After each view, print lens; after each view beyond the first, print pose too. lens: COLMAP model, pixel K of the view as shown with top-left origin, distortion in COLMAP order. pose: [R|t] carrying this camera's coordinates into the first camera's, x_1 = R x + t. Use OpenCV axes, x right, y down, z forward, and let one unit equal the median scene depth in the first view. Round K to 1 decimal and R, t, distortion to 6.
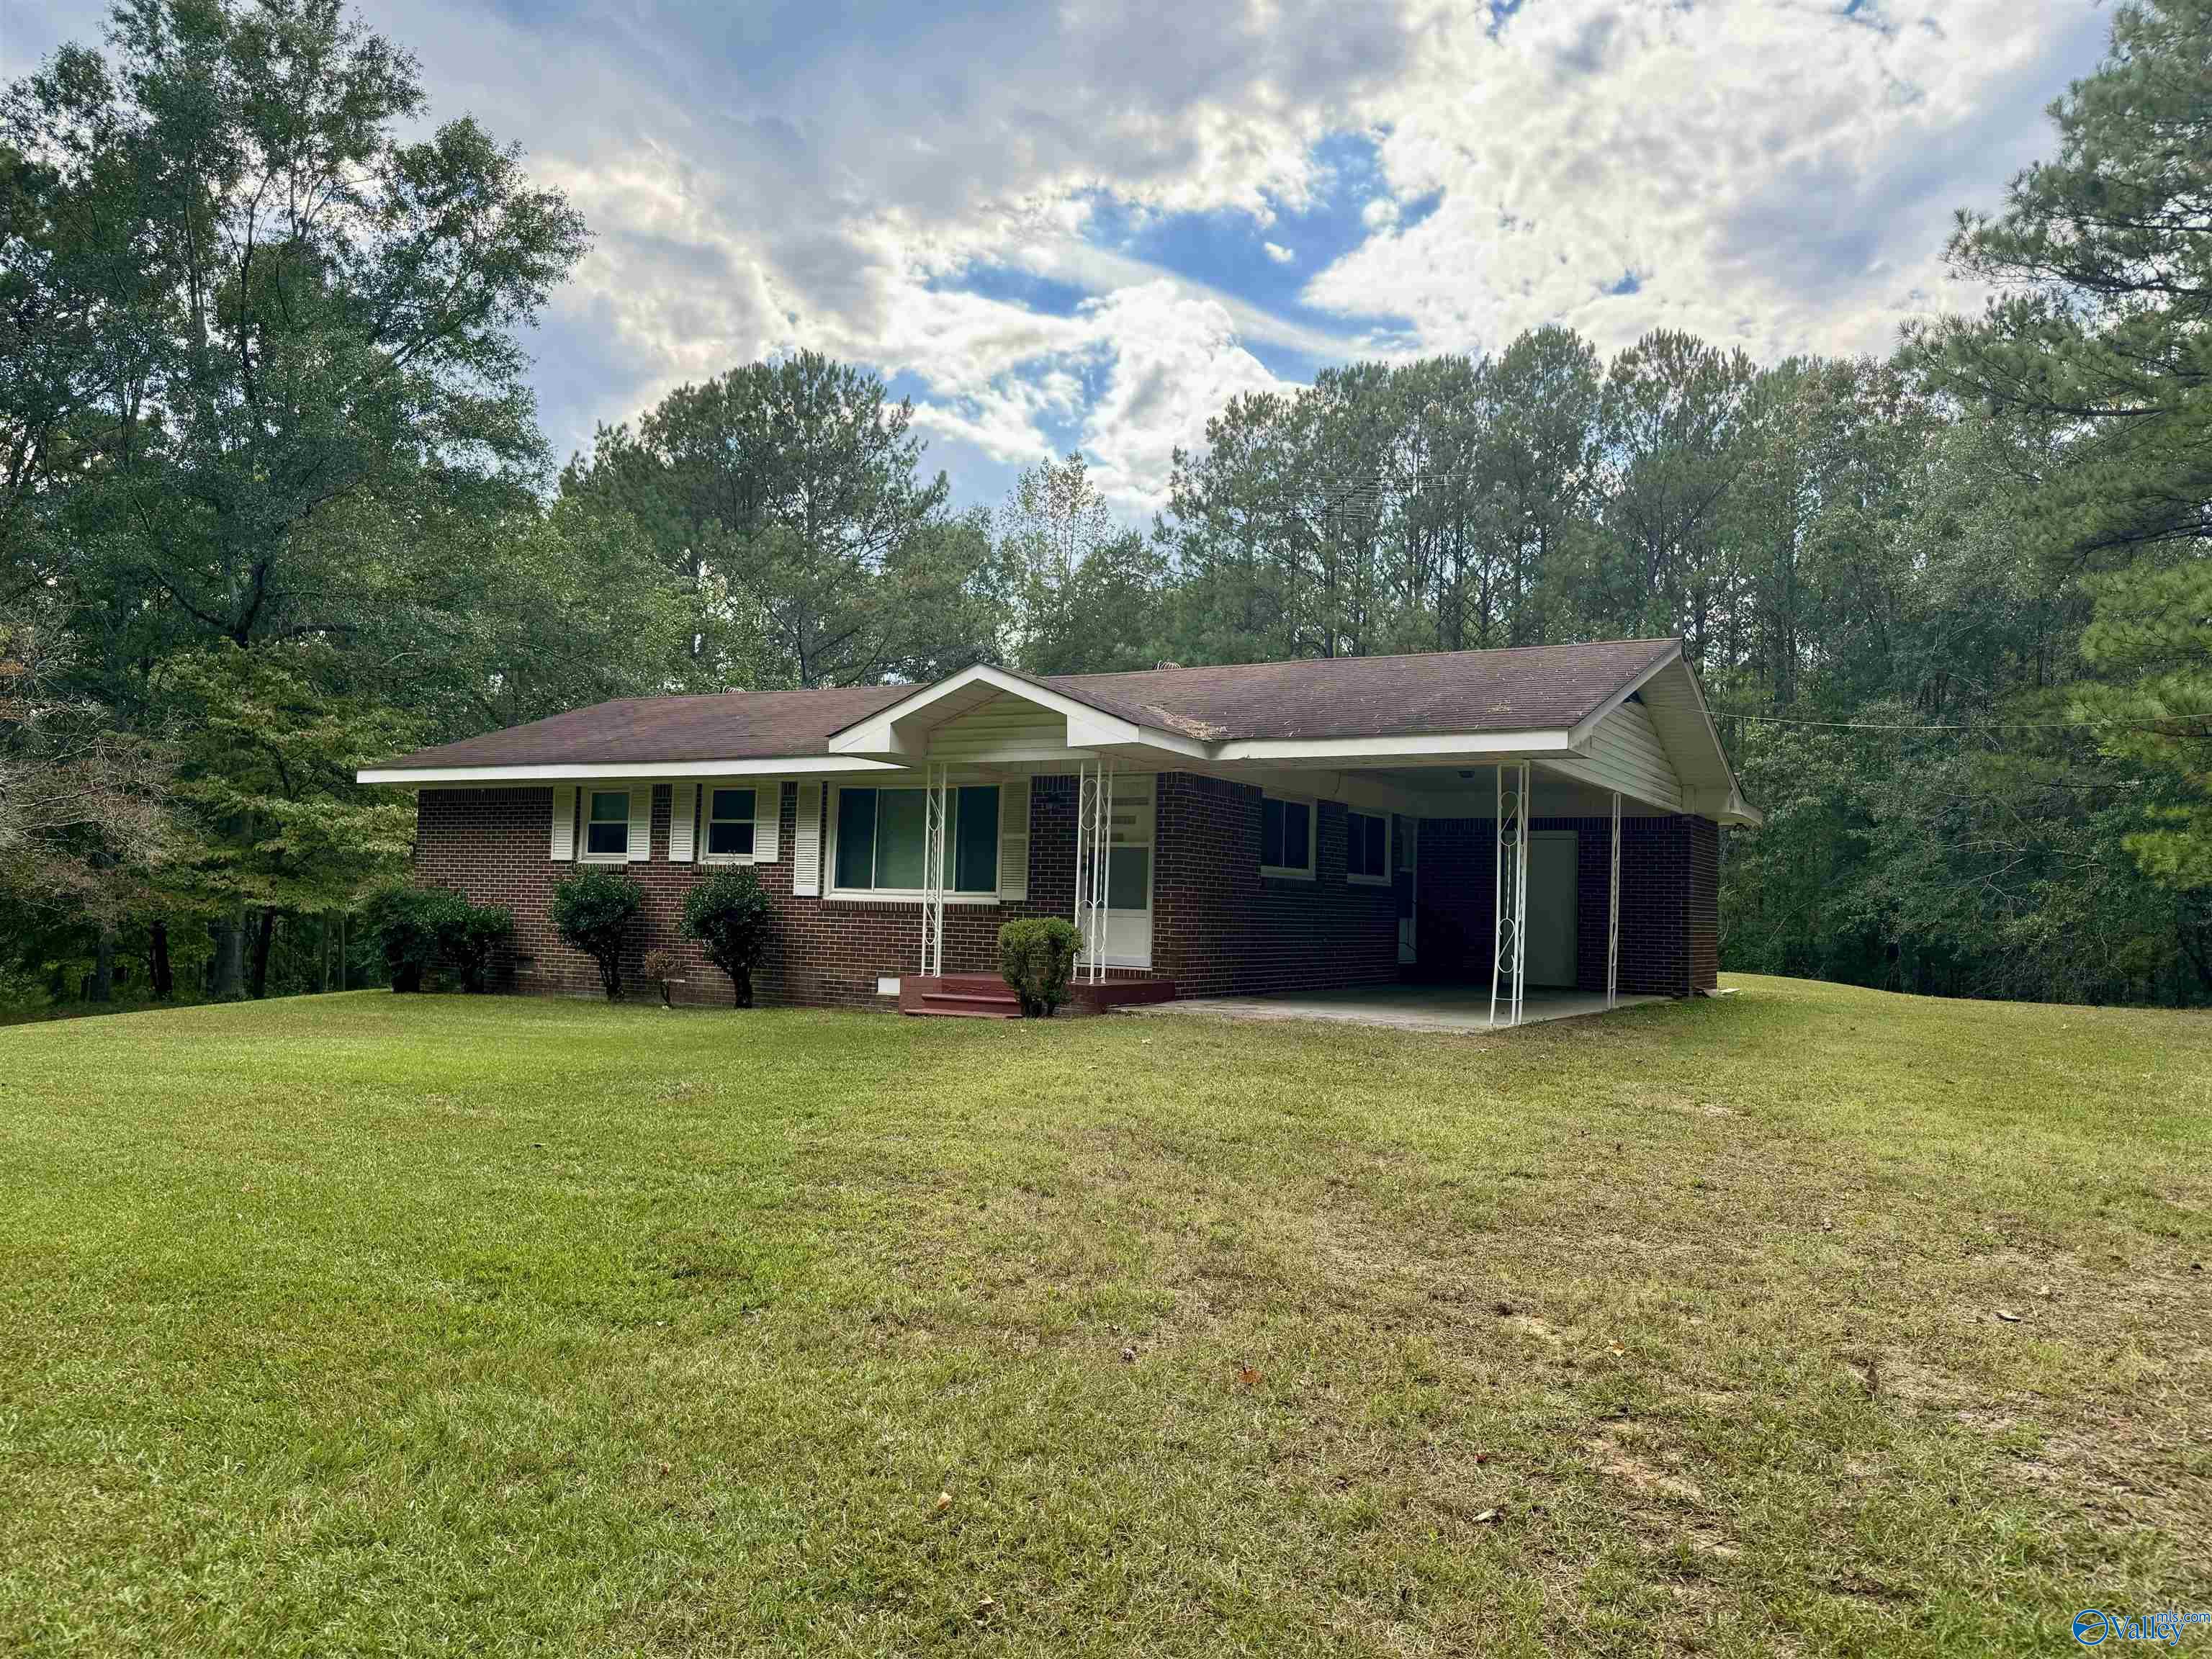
lens RADIAL K [[1618.0, 0, 1106.0], [0, 1618.0, 829.5], [0, 0, 1]] dist [0.067174, -0.141423]
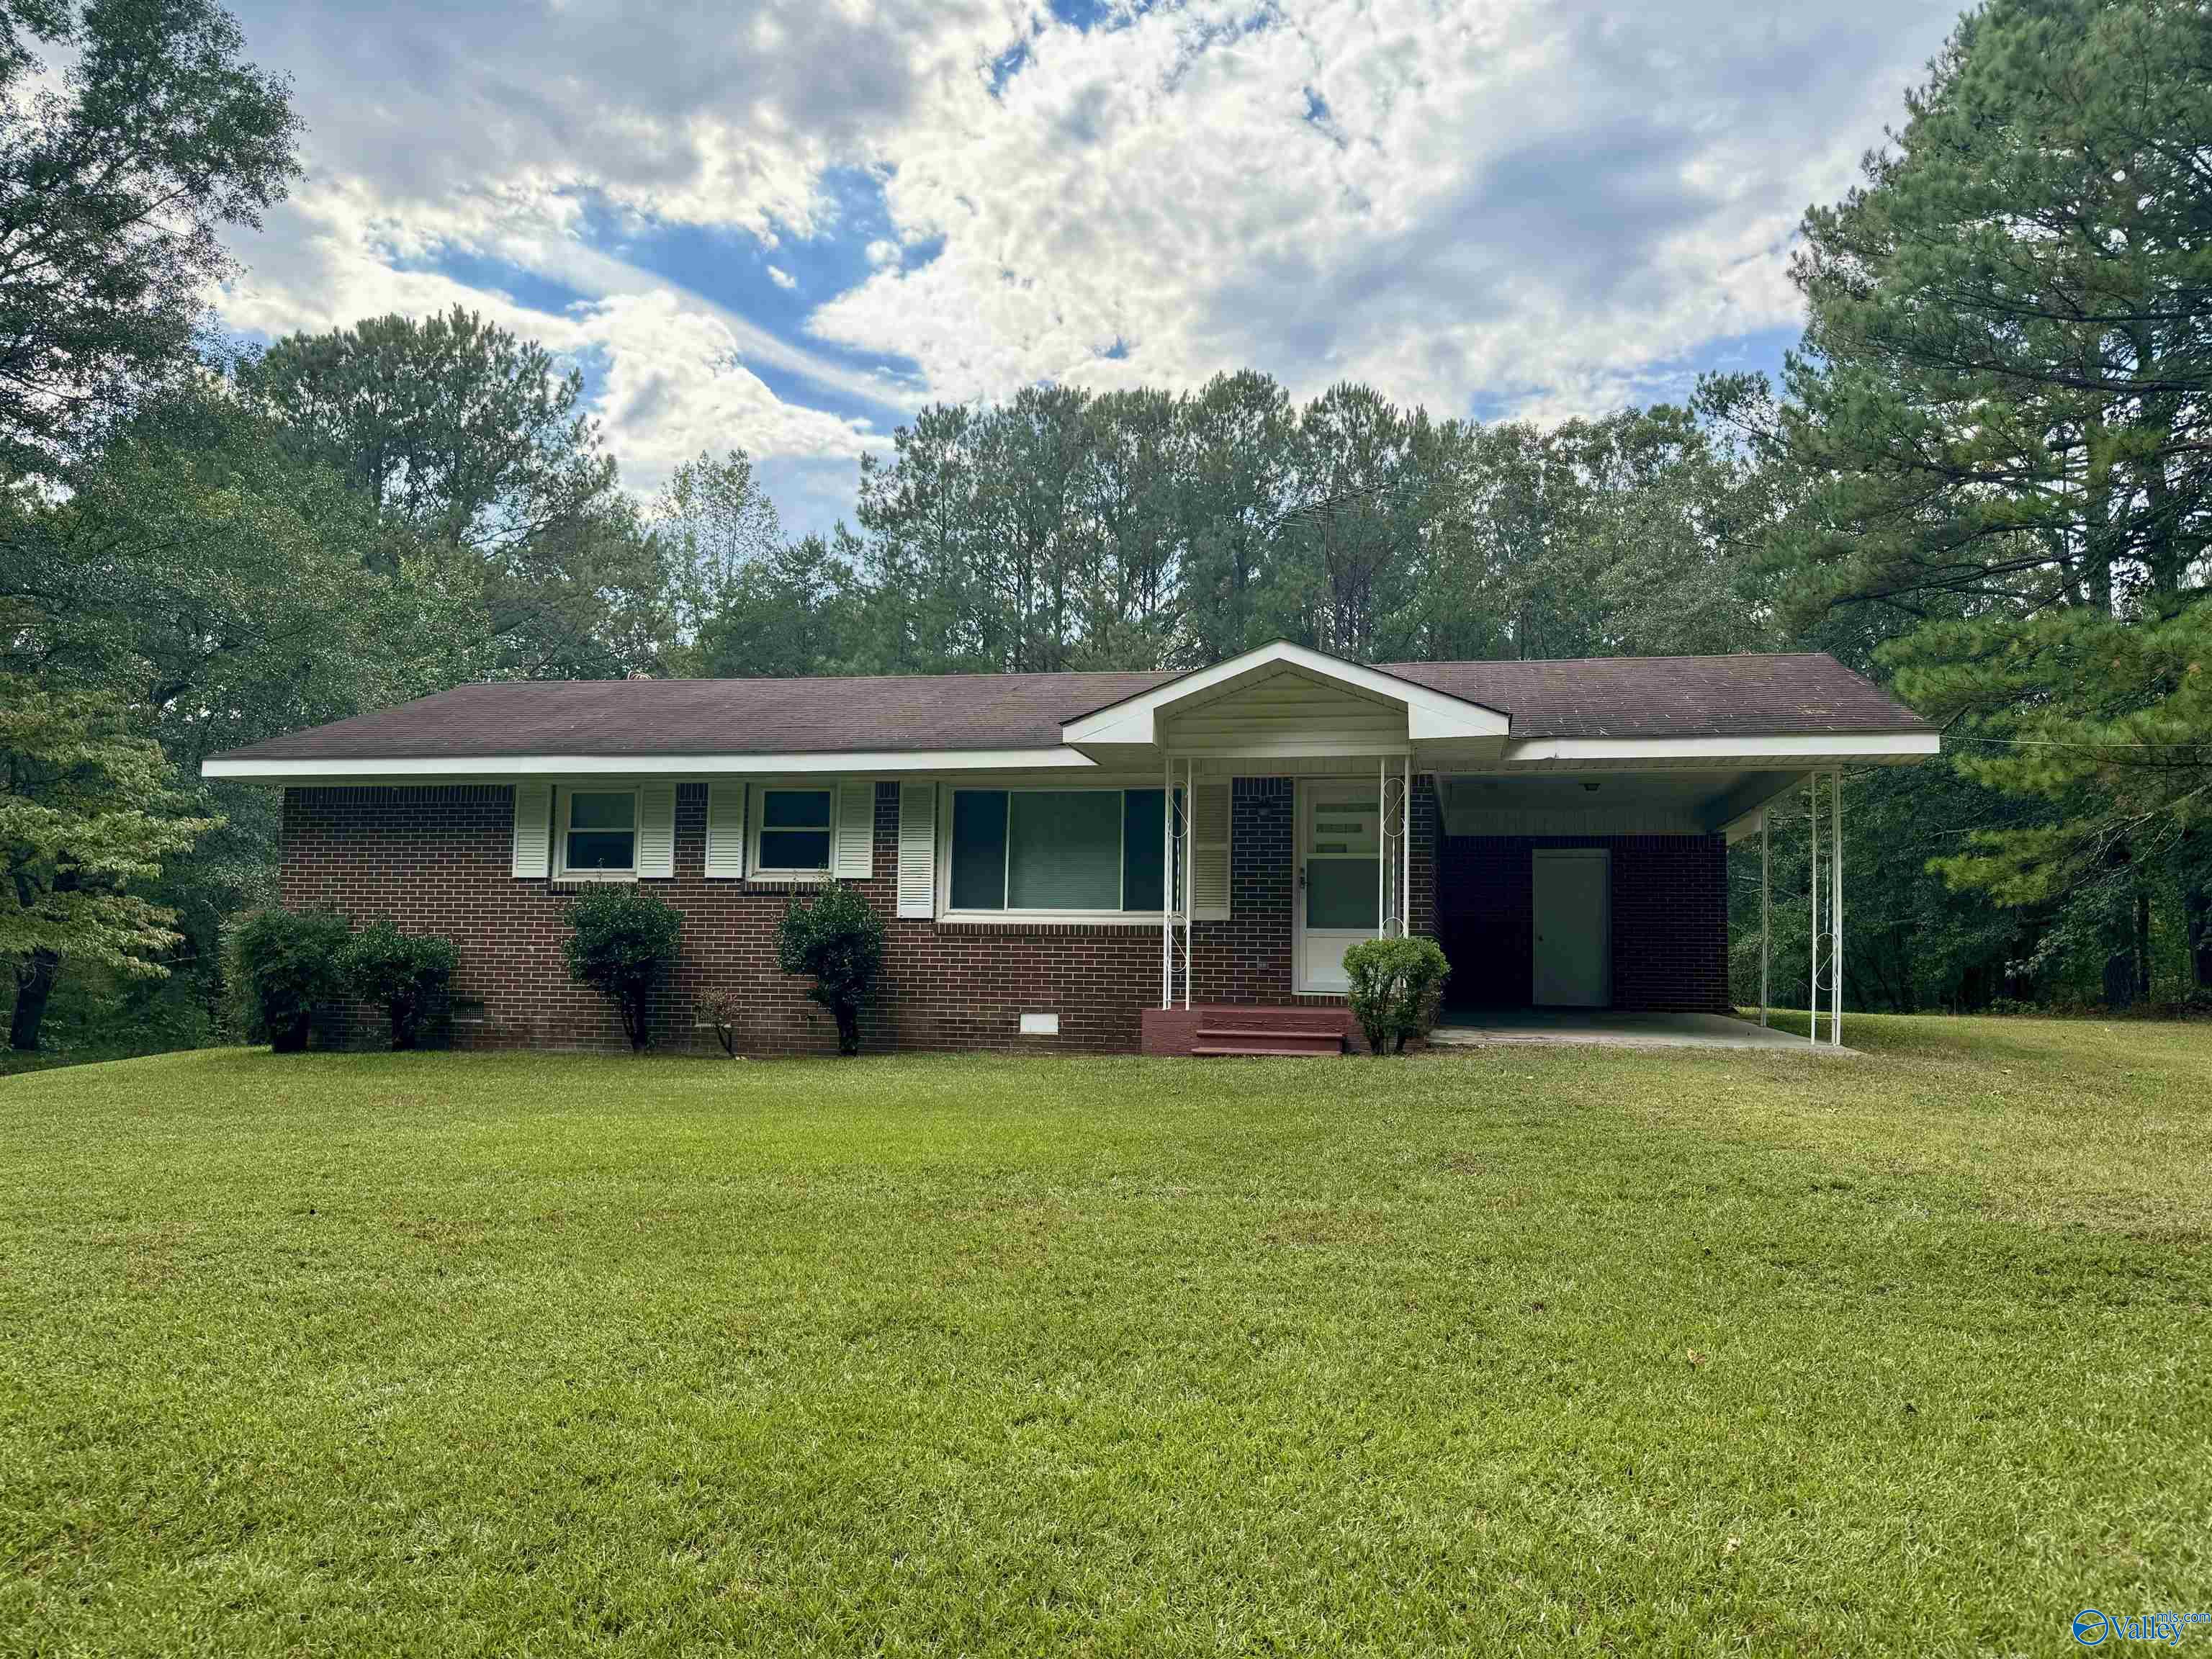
lens RADIAL K [[1618.0, 0, 1106.0], [0, 1618.0, 829.5], [0, 0, 1]] dist [0.067174, -0.141423]
pose [[0.944904, 0.011181, 0.327158, -0.130986], [-0.003771, 0.999722, -0.023275, 0.005141], [-0.327327, 0.020759, 0.944683, 0.064610]]
